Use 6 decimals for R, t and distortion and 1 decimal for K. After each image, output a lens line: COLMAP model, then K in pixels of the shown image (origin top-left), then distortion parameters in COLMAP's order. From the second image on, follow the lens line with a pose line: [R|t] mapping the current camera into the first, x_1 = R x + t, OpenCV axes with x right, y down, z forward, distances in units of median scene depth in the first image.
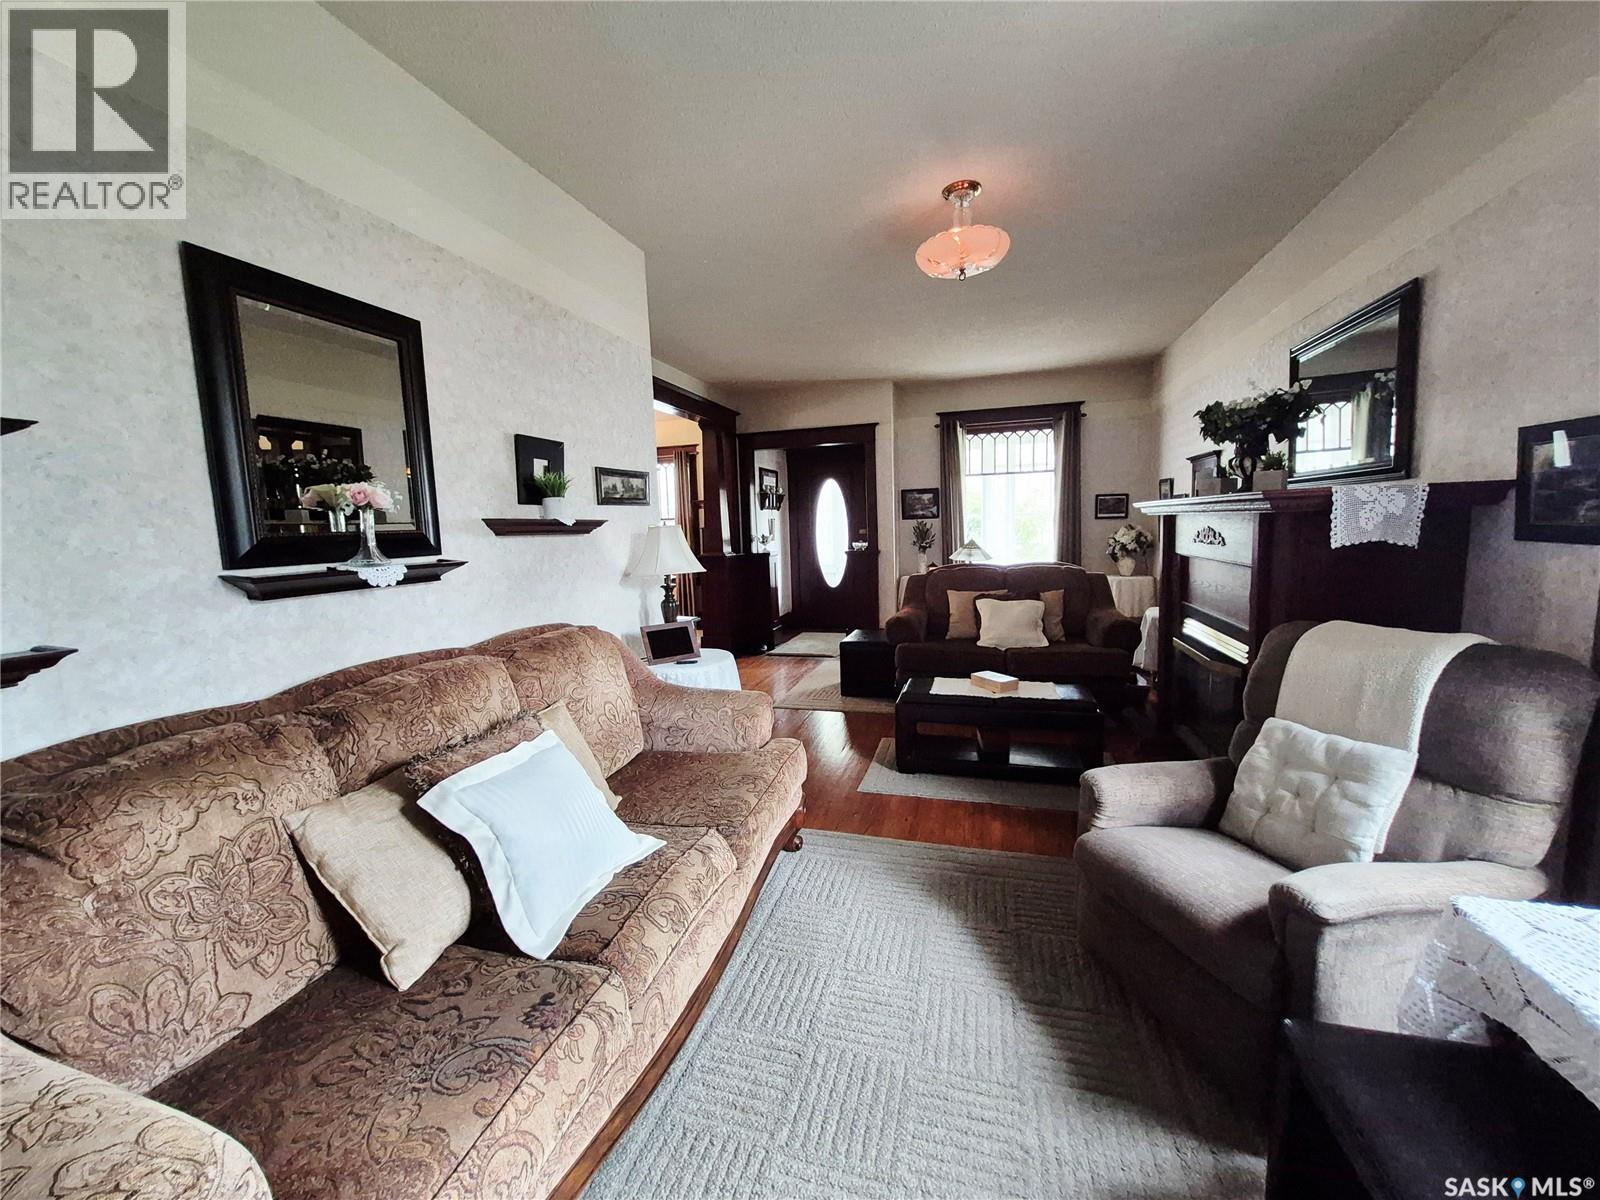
lens RADIAL K [[617.5, 0, 801.1], [0, 617.5, 591.6], [0, 0, 1]] dist [-0.002099, -0.000259]
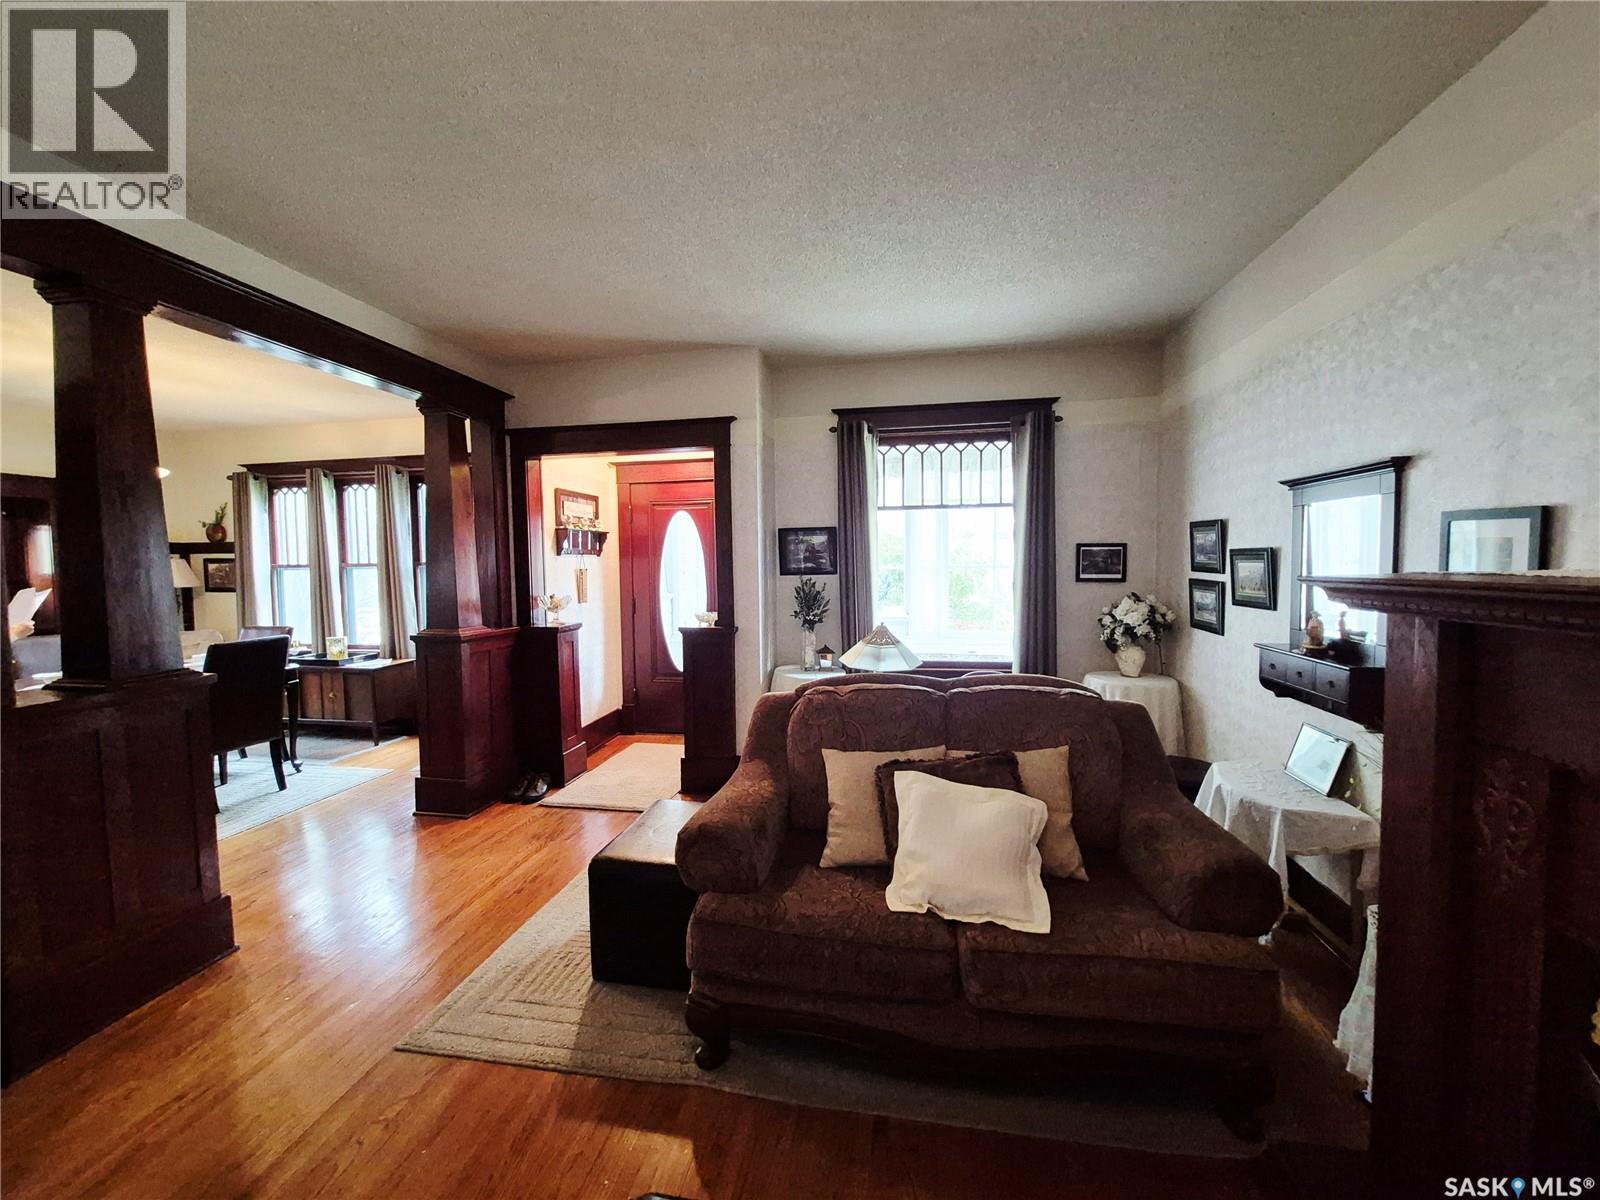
lens RADIAL K [[617.5, 0, 788.9], [0, 617.5, 598.7], [0, 0, 1]] dist [-0.002099, -0.000259]
pose [[0.995107, 0.014119, 0.097794, 0.119870], [-0.009213, 0.998684, -0.050444, -0.065323], [-0.098378, 0.049296, 0.993927, 0.397987]]
